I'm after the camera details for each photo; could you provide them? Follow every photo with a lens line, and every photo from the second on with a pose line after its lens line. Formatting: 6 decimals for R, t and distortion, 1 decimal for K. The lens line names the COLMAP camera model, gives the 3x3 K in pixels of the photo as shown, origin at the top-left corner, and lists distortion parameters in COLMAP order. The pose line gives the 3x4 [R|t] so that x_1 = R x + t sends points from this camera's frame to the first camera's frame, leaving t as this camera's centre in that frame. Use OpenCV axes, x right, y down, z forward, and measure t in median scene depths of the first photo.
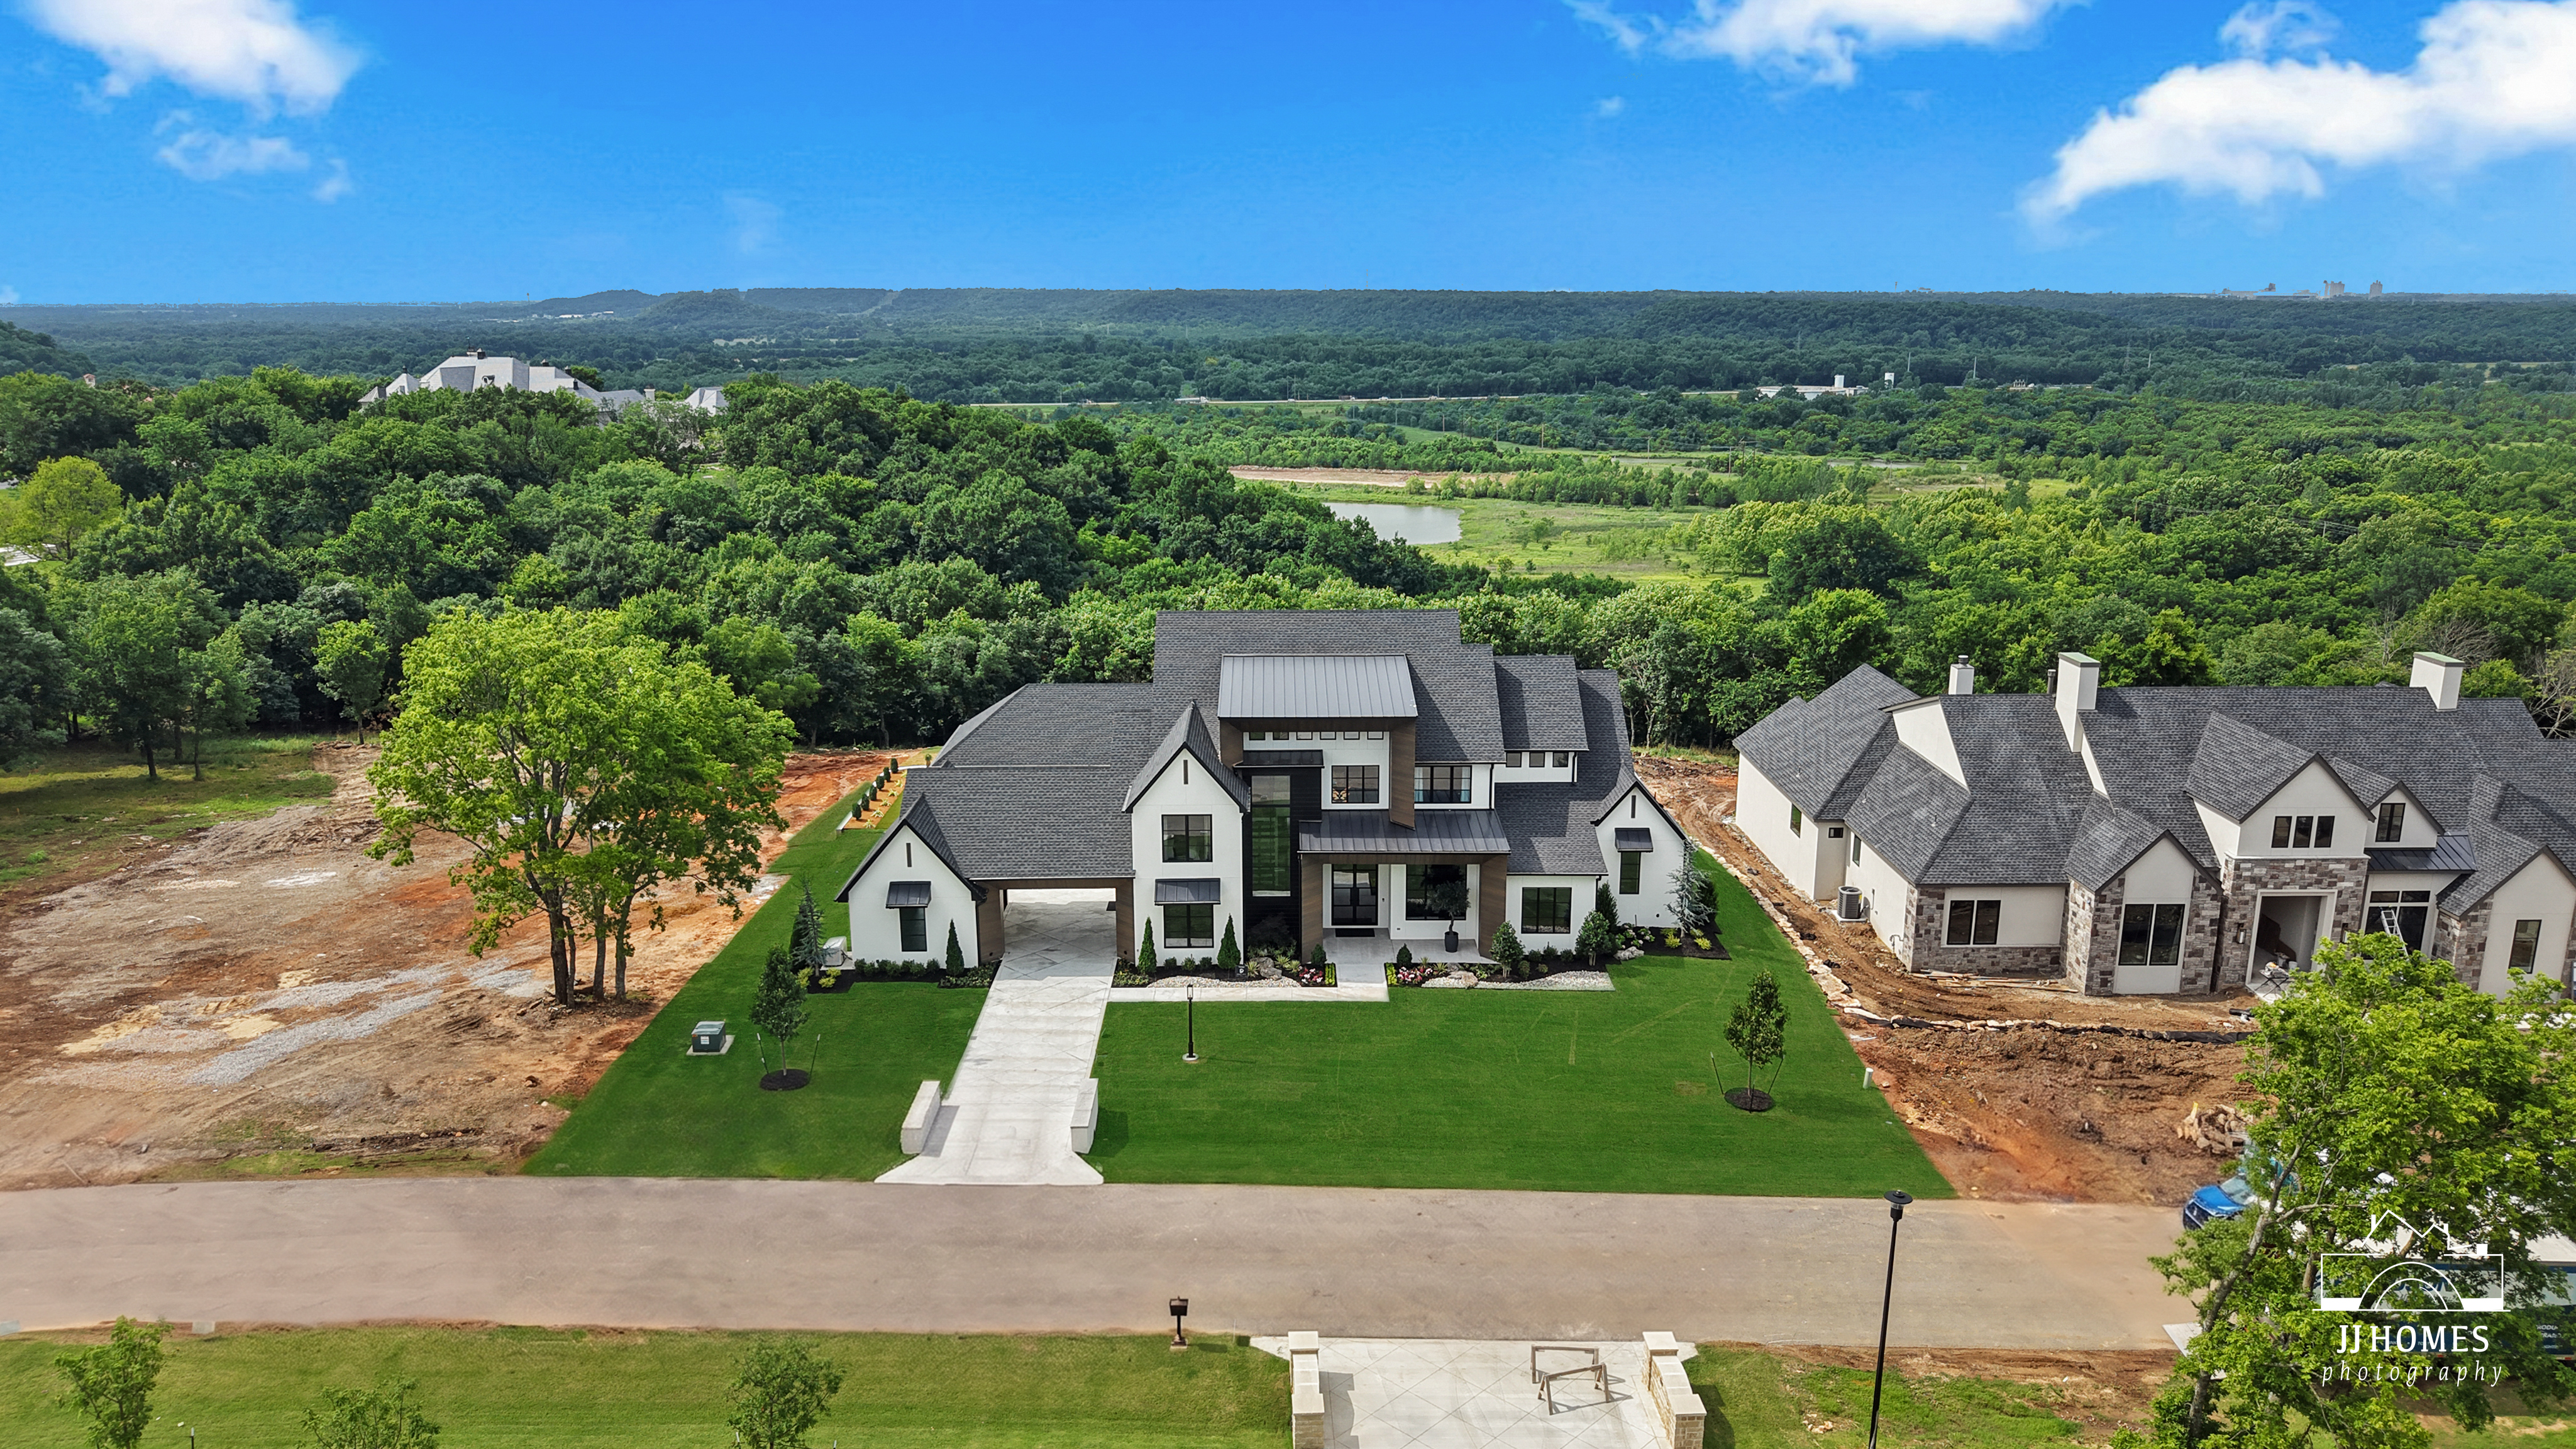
lens RADIAL K [[1758.5, 0, 1280.7], [0, 1758.5, 717.7], [0, 0, 1]] dist [0.019568, -0.026987]
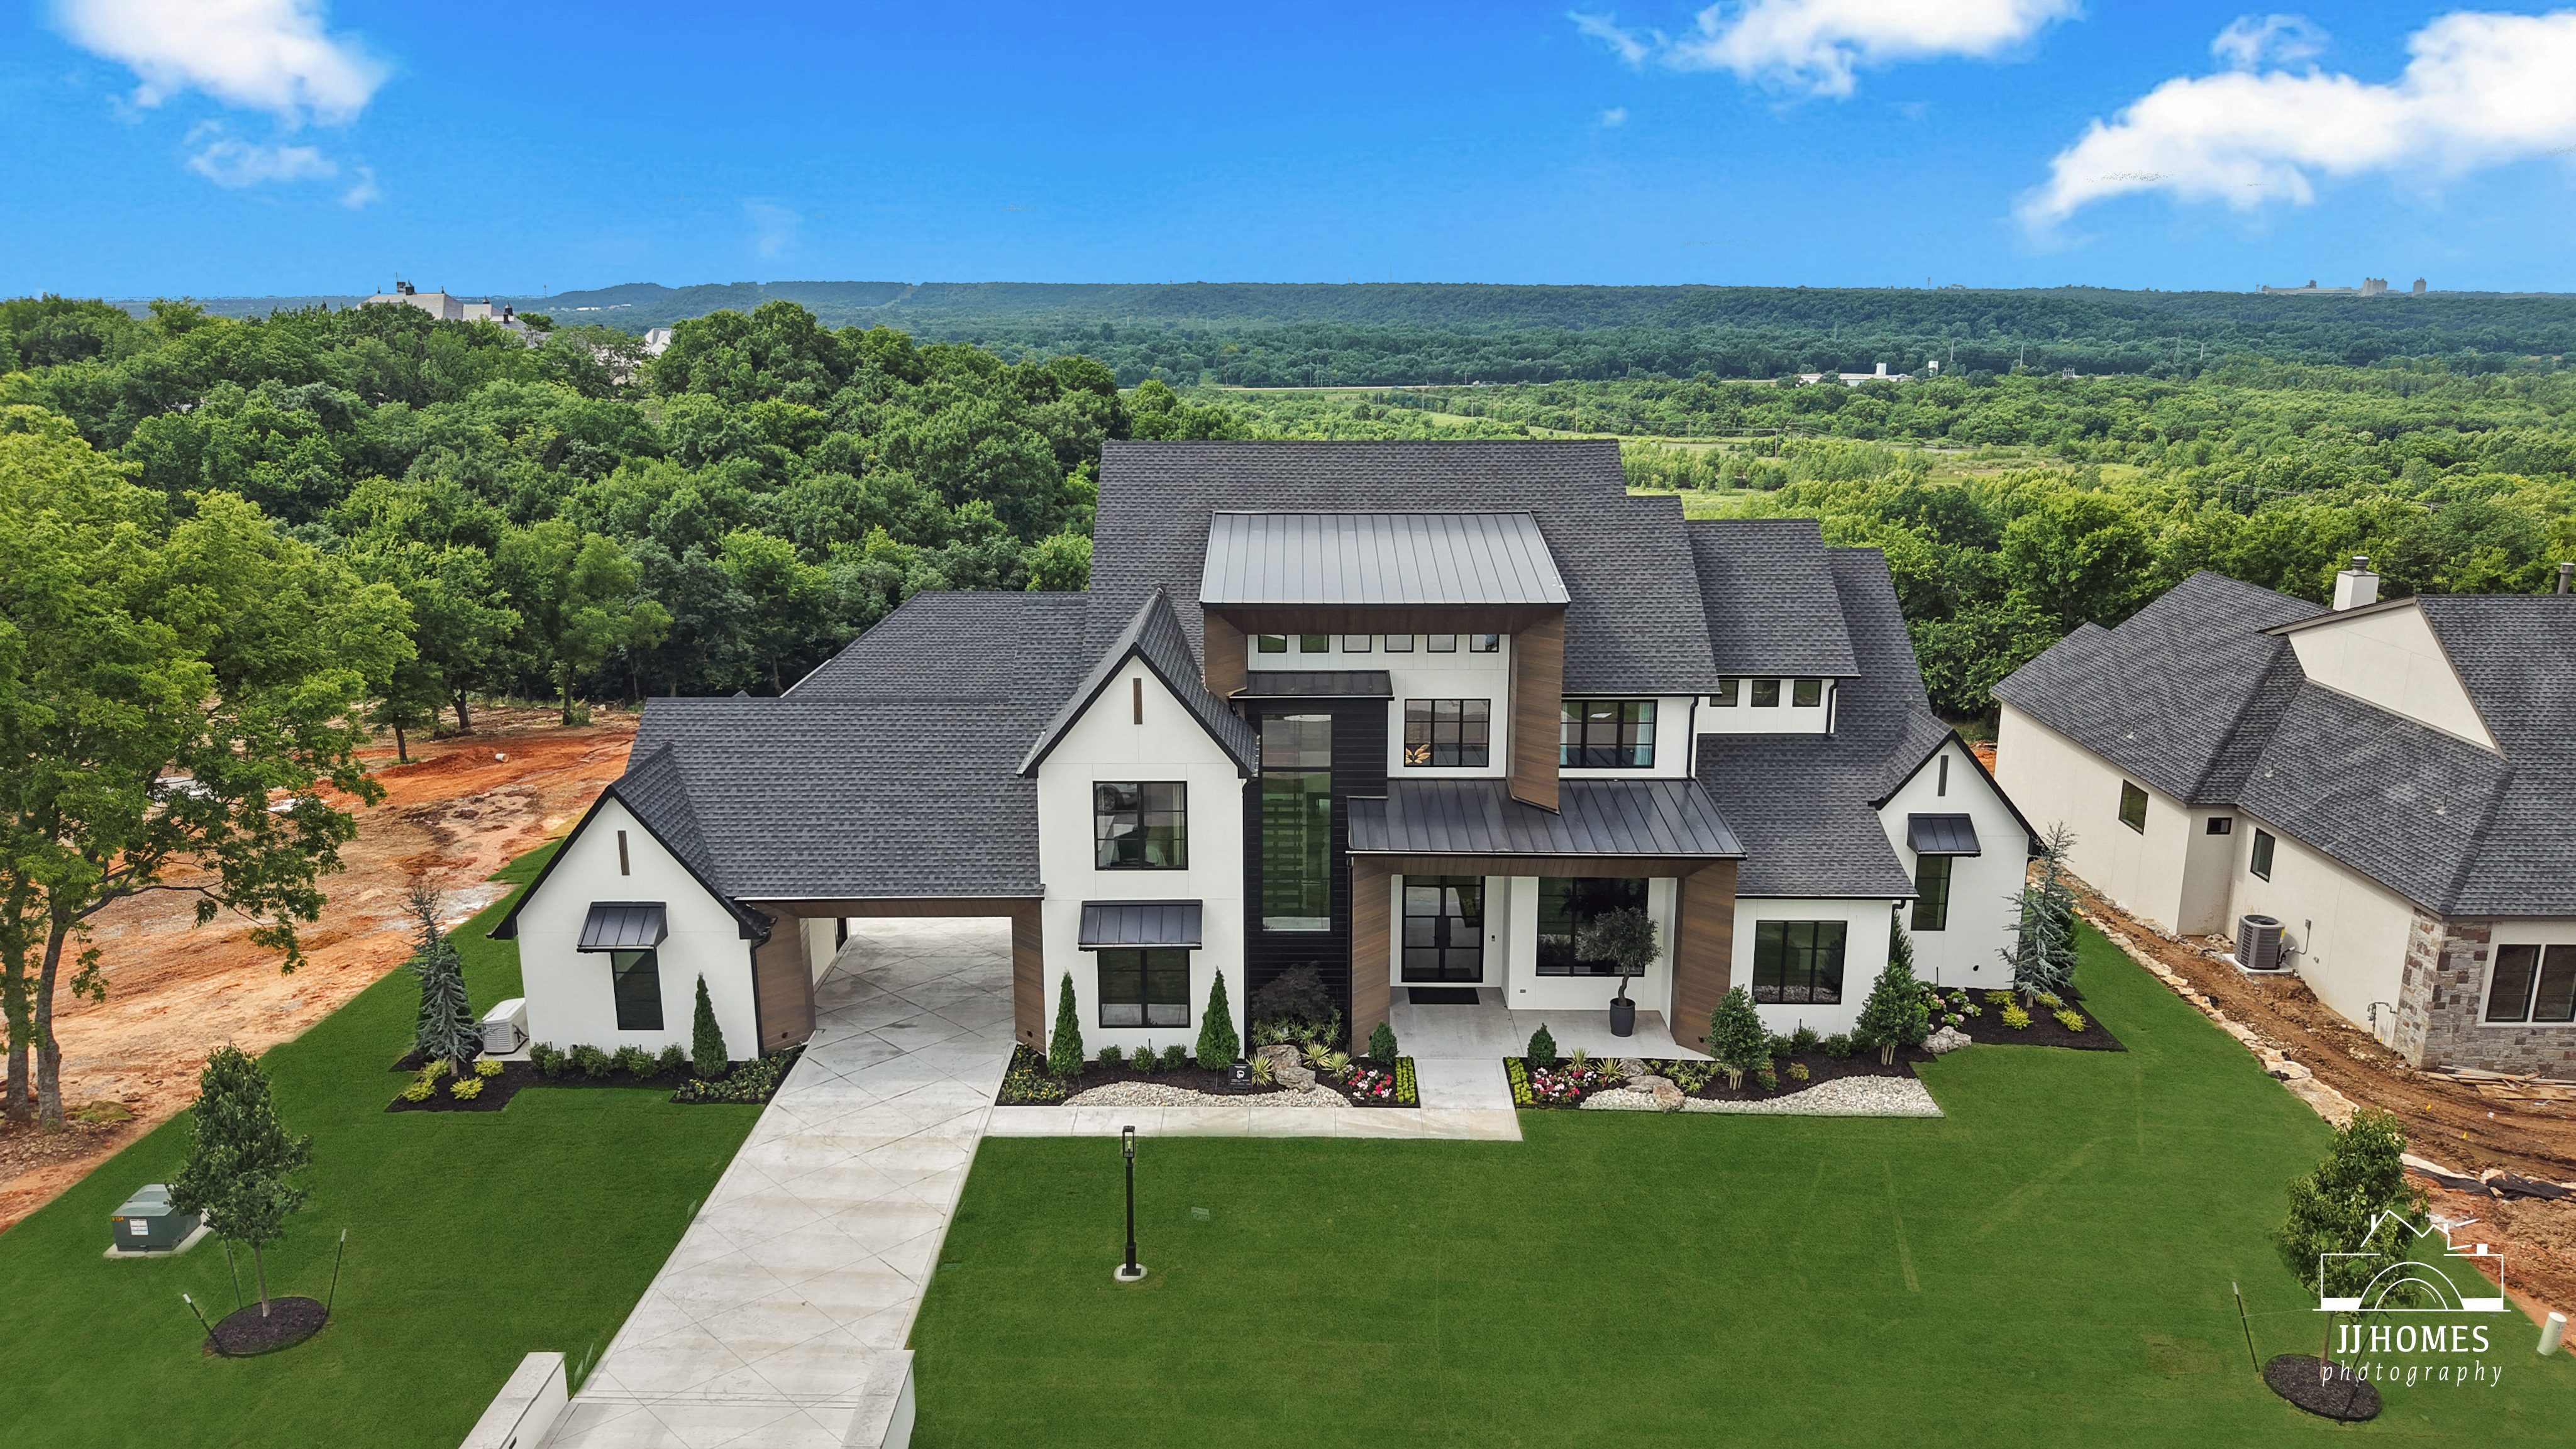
lens RADIAL K [[1762.7, 0, 1283.6], [0, 1762.7, 738.5], [0, 0, 1]] dist [-0.006449, -0.003434]
pose [[0.999937, 0.005849, -0.009556, -0.004383], [-0.005741, 0.999920, 0.011292, 0.033448], [0.009621, -0.011237, 0.999891, 0.434852]]
